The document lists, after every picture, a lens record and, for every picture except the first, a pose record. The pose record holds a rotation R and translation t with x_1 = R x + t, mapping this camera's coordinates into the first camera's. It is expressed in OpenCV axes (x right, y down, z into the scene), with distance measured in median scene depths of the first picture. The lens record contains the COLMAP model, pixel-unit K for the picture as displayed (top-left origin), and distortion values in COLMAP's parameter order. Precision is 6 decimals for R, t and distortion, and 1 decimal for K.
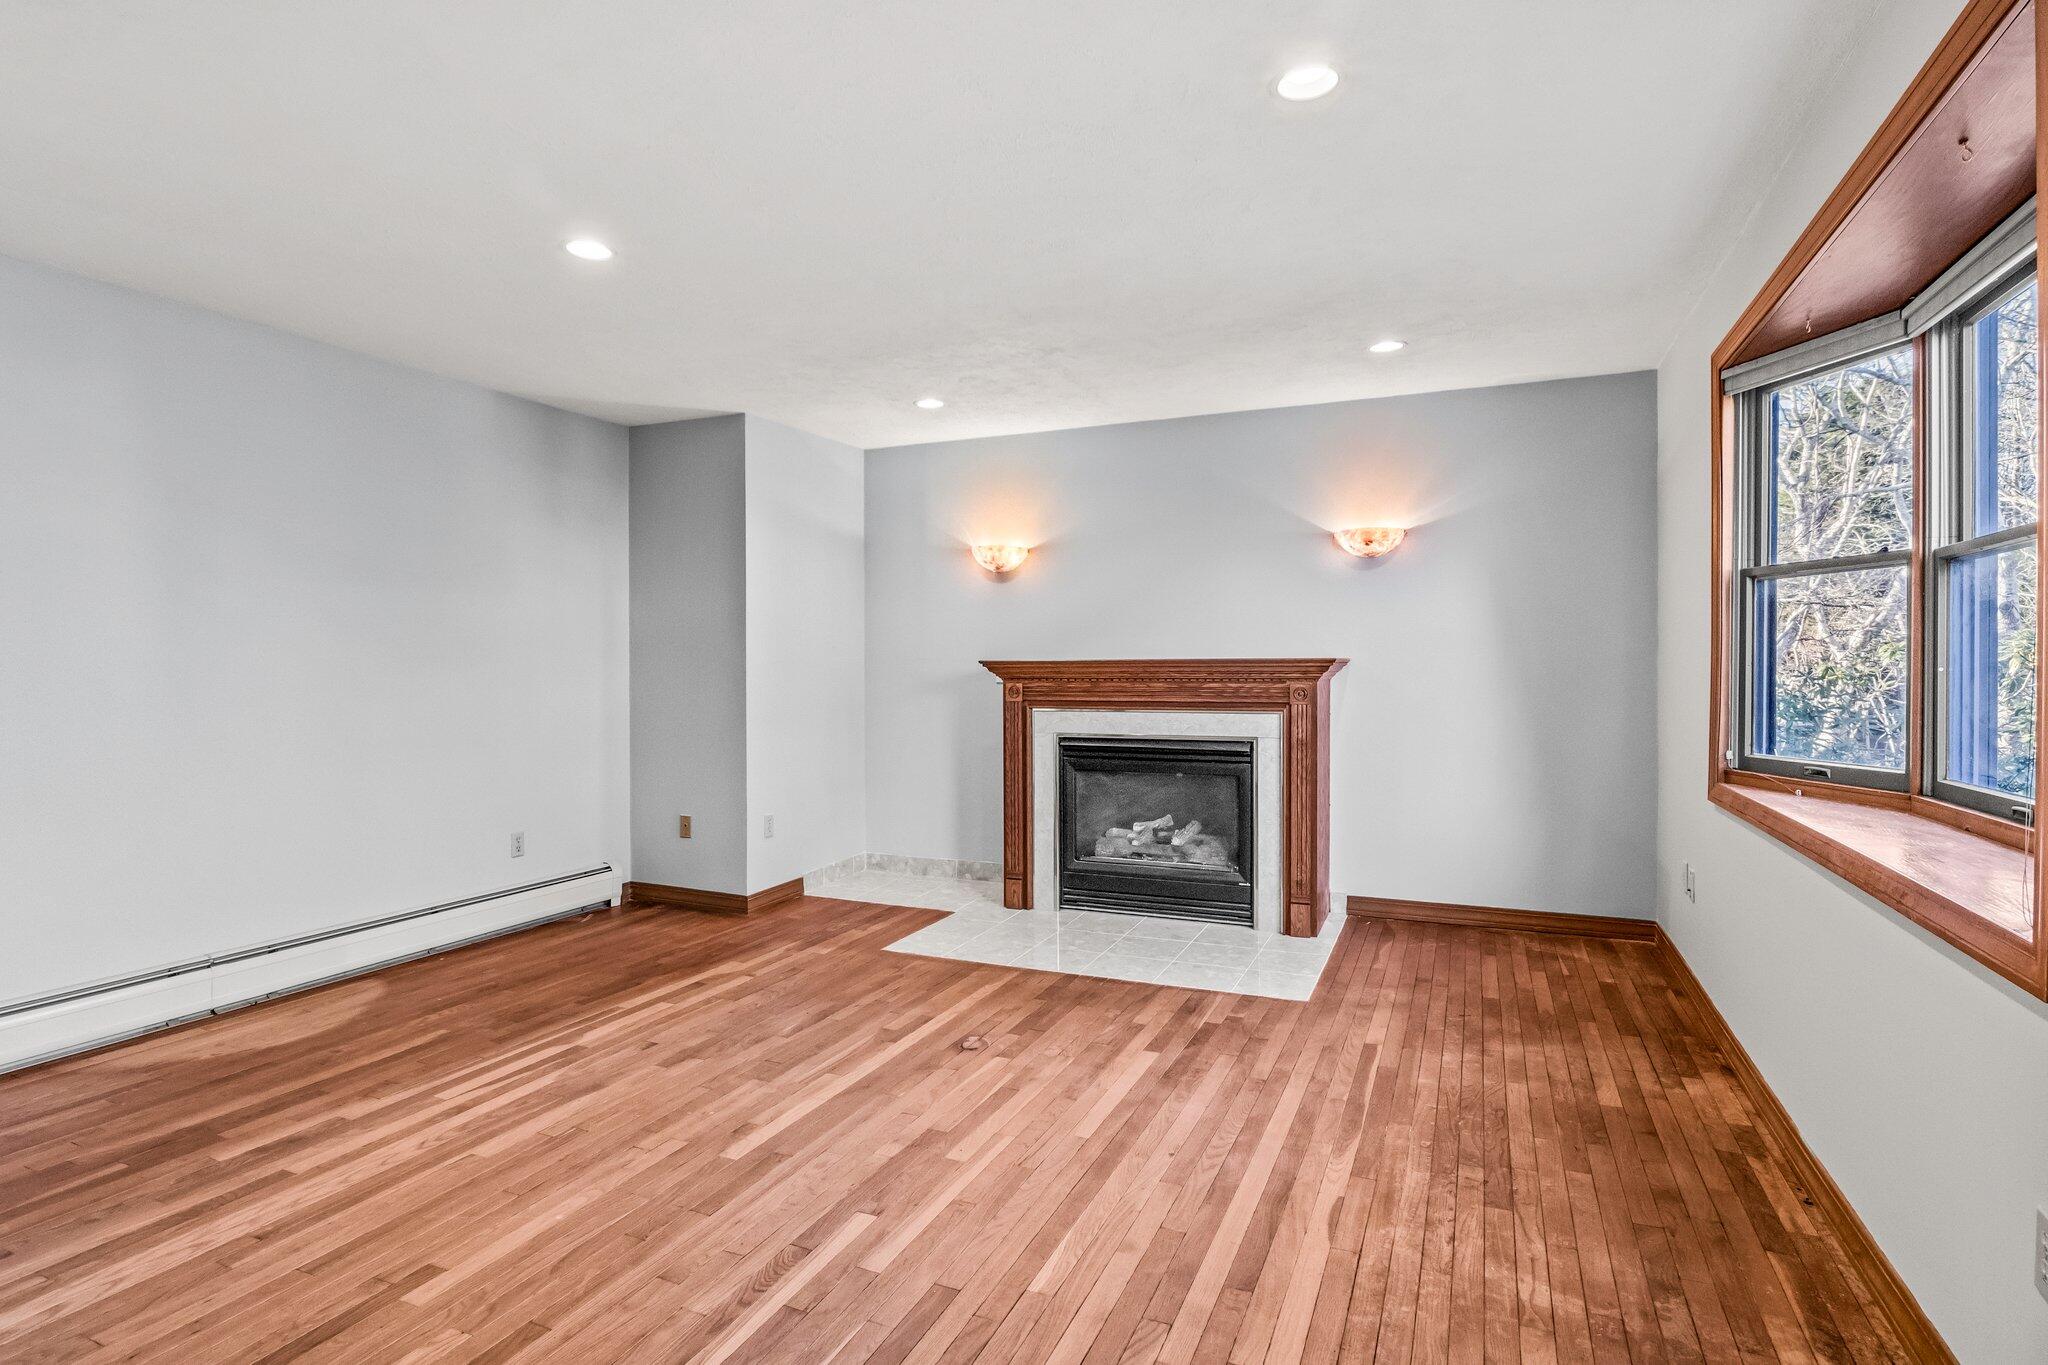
lens RADIAL K [[1037.9, 0, 1006.6], [0, 1037.9, 676.6], [0, 0, 1]] dist [-0.005633, -0.001241]
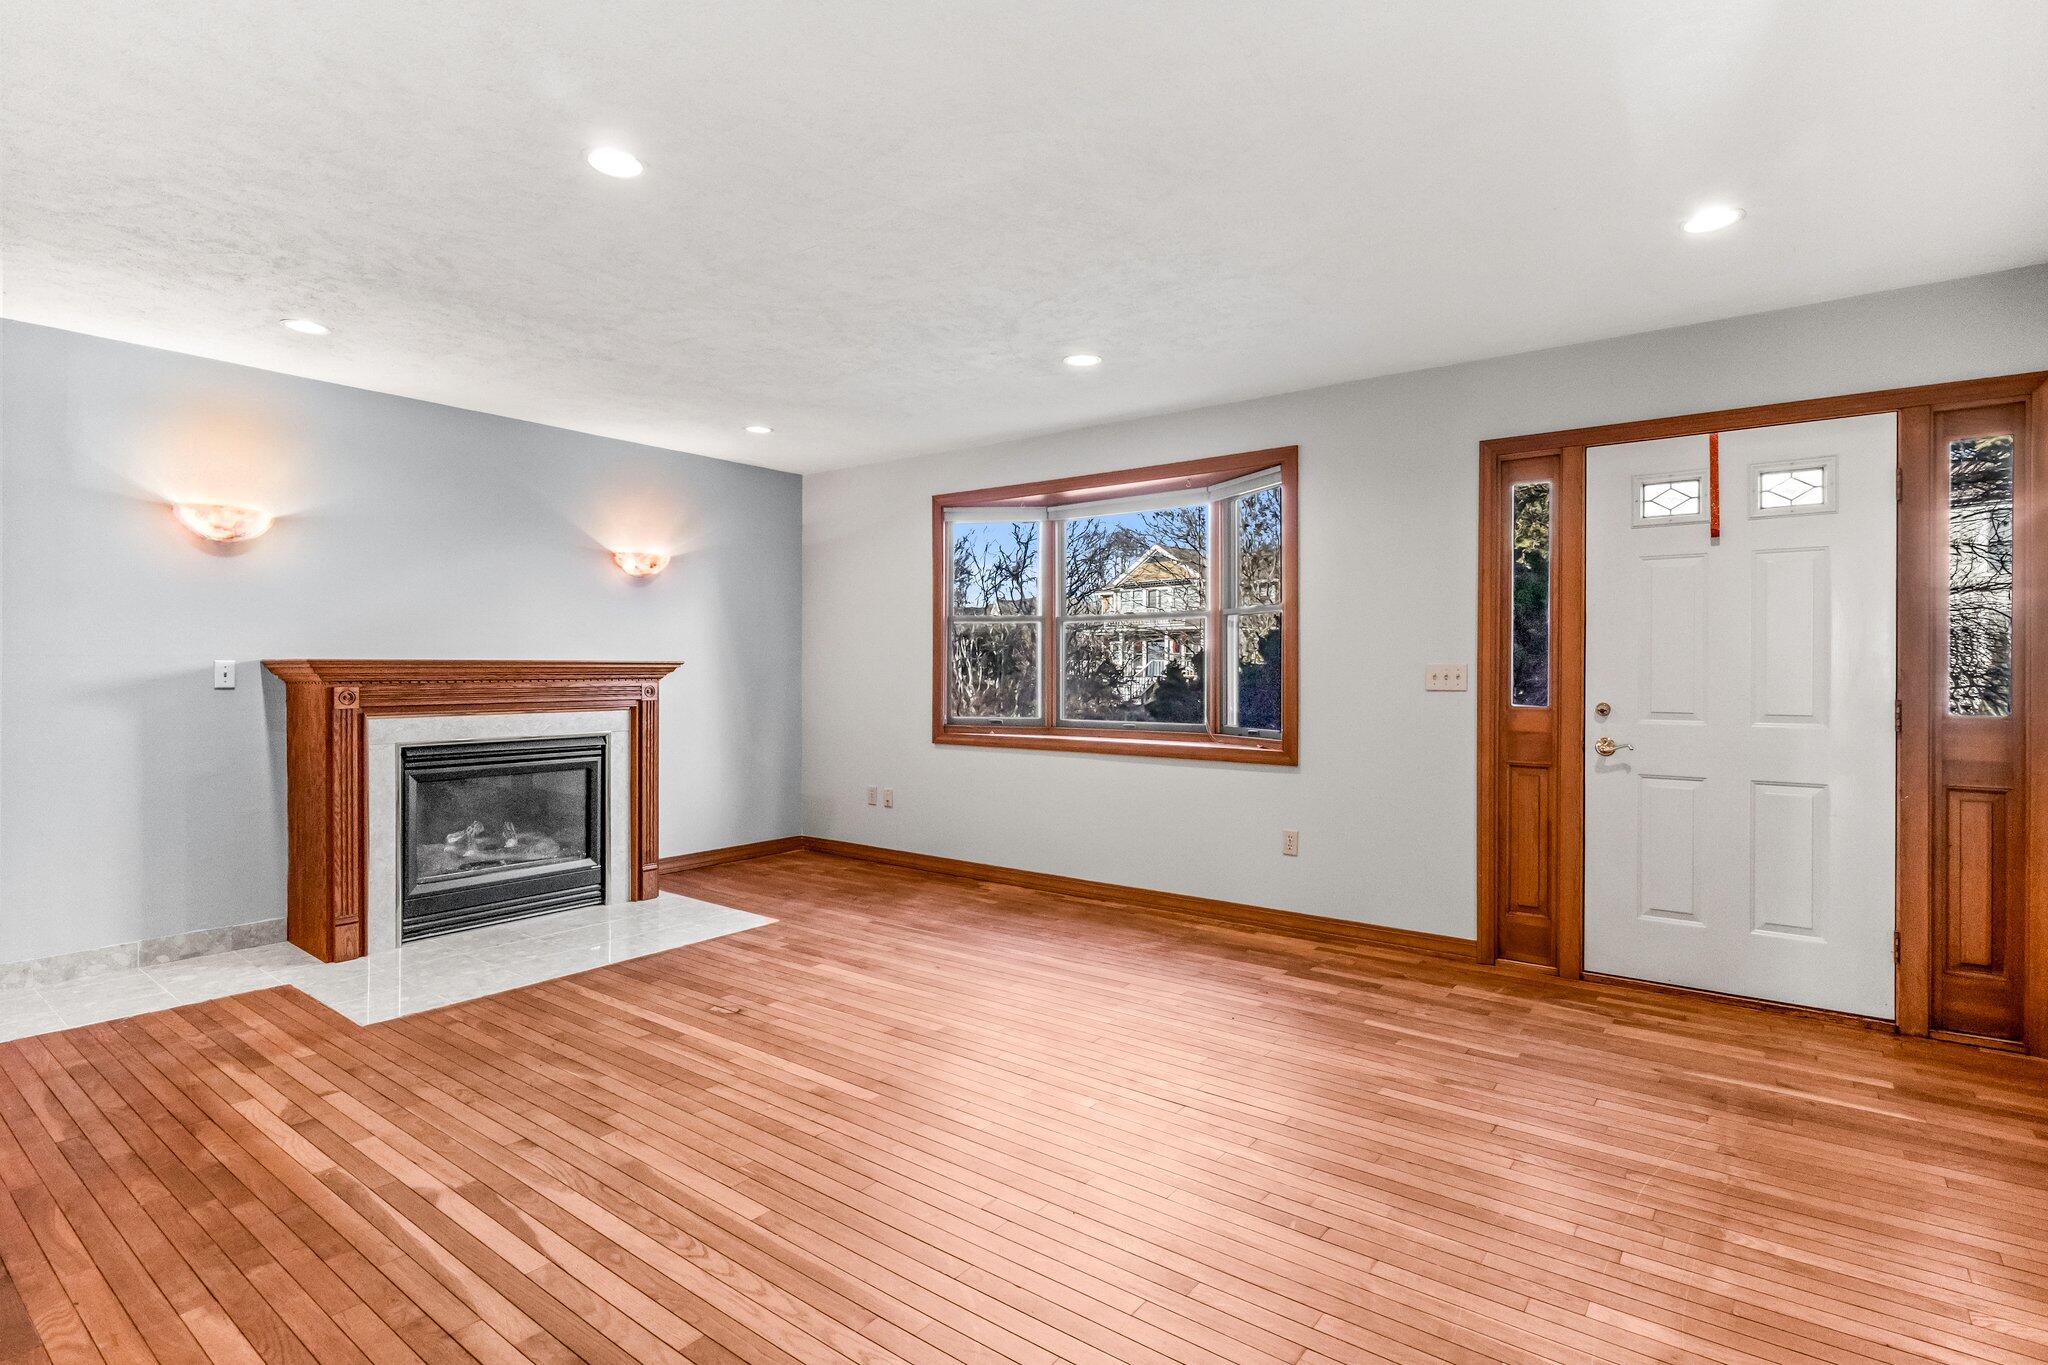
lens RADIAL K [[1037.9, 0, 1007.5], [0, 1037.9, 676.9], [0, 0, 1]] dist [-0.005633, -0.001241]
pose [[0.222393, -0.003525, 0.974951, -0.832463], [0.008415, 0.999963, 0.001696, 0.001857], [-0.974921, 0.007827, 0.222414, 0.373305]]
